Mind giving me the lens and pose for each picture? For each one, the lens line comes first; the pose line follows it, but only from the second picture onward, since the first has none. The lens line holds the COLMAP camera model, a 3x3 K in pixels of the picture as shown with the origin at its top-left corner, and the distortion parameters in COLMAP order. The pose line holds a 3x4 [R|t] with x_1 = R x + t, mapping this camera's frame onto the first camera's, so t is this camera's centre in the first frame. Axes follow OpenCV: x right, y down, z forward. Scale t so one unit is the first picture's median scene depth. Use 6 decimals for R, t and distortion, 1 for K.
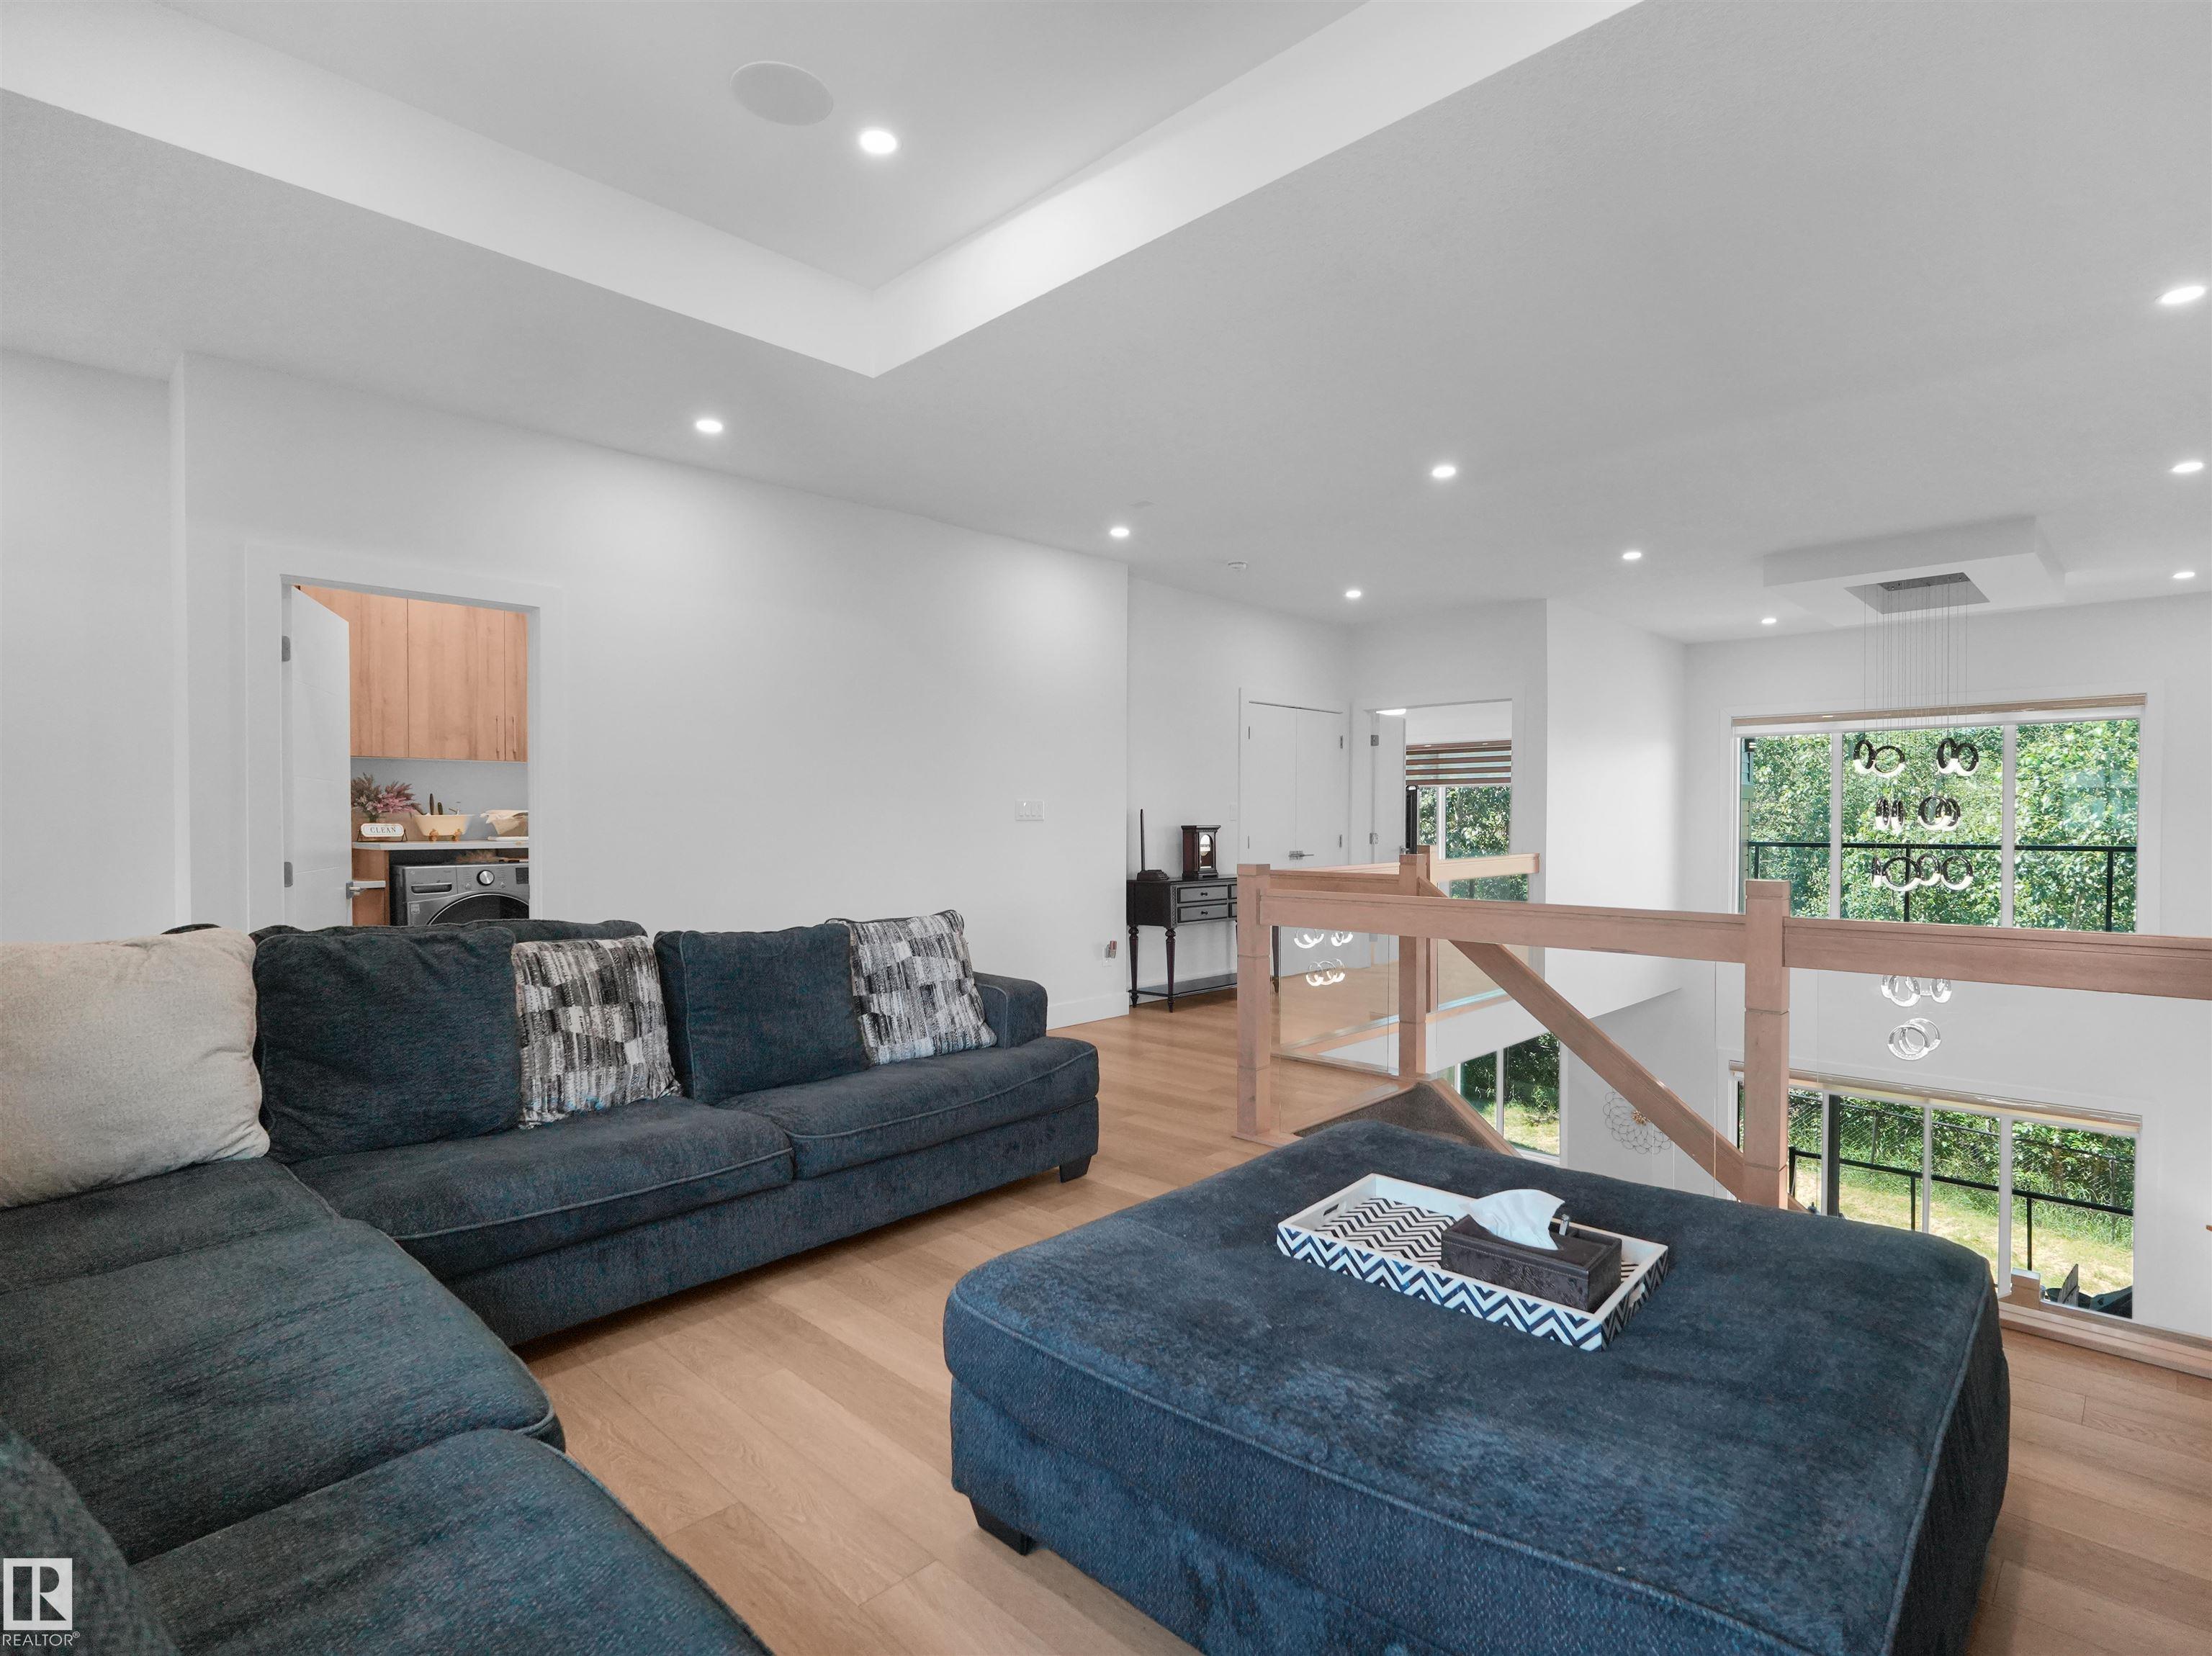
lens RADIAL K [[1072.3, 0, 1097.2], [0, 1072.3, 824.1], [0, 0, 1]] dist [-0.000692, -0.000113]
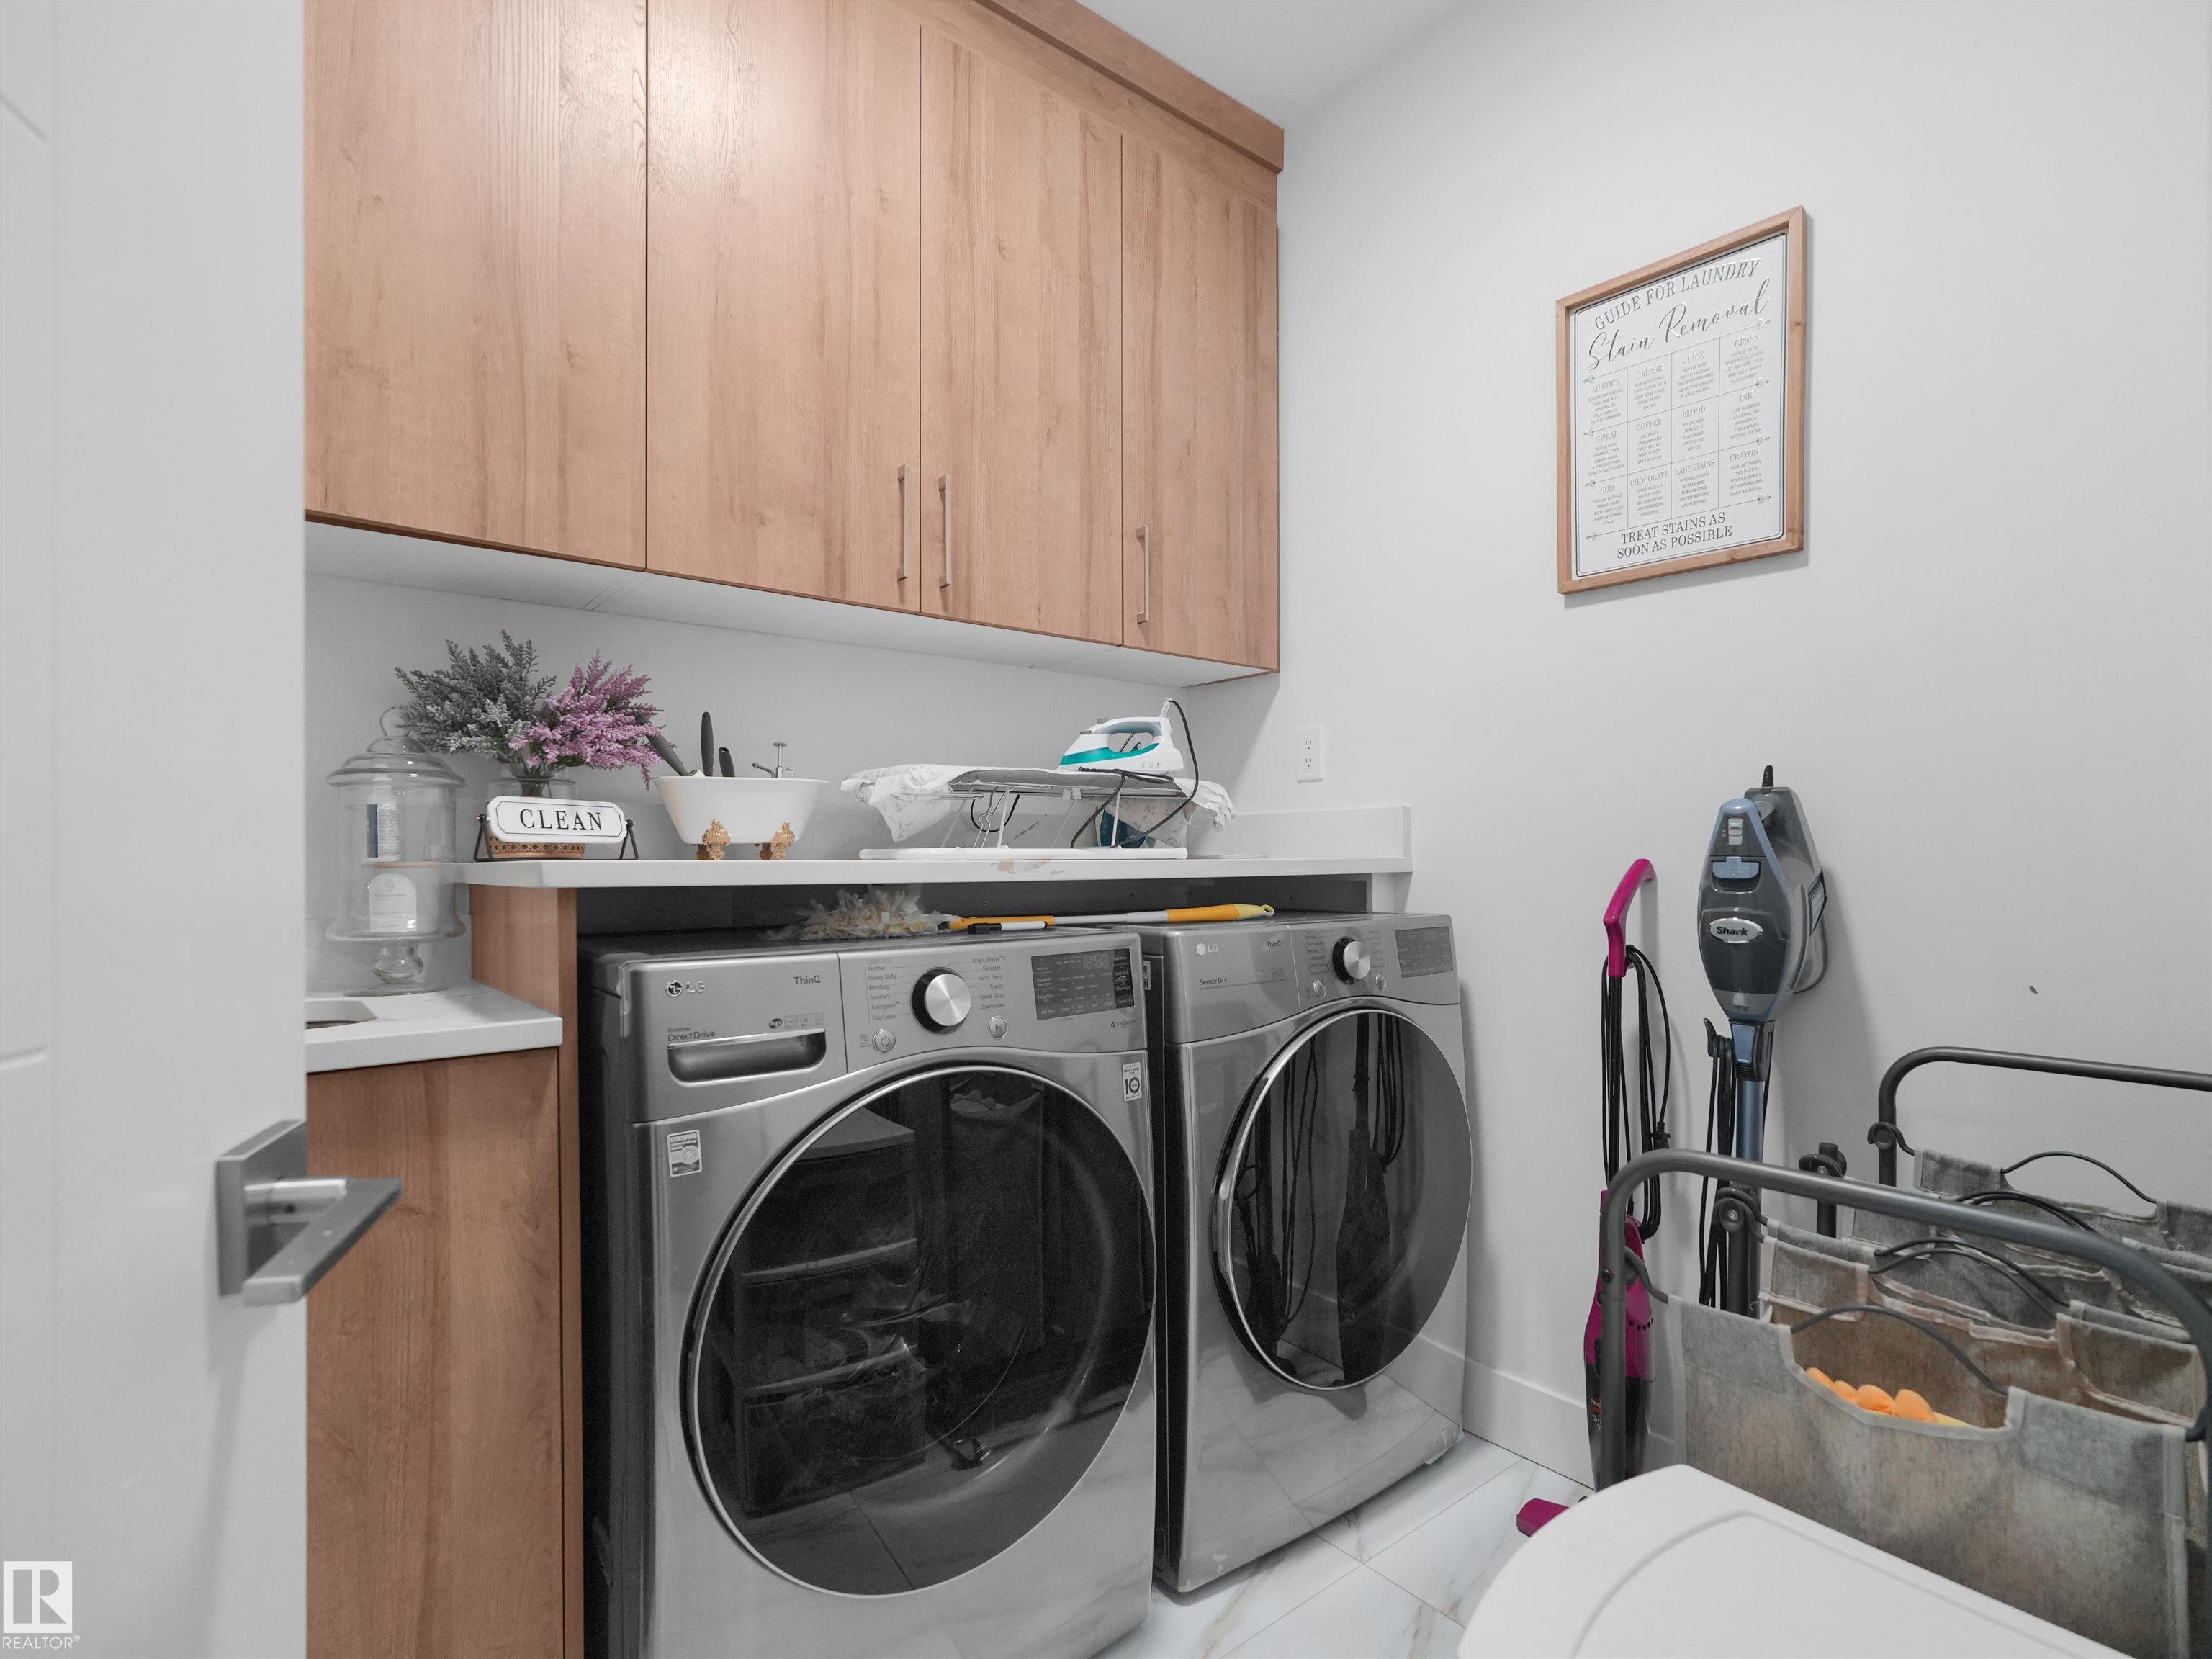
lens RADIAL K [[1072.4, 0, 1112.8], [0, 1072.4, 848.7], [0, 0, 1]] dist [-0.000692, -0.000113]
pose [[0.992034, -0.002753, -0.125938, -0.477186], [0.000193, 0.999793, -0.020335, 0.019334], [0.125968, 0.020148, 0.991830, 0.724704]]
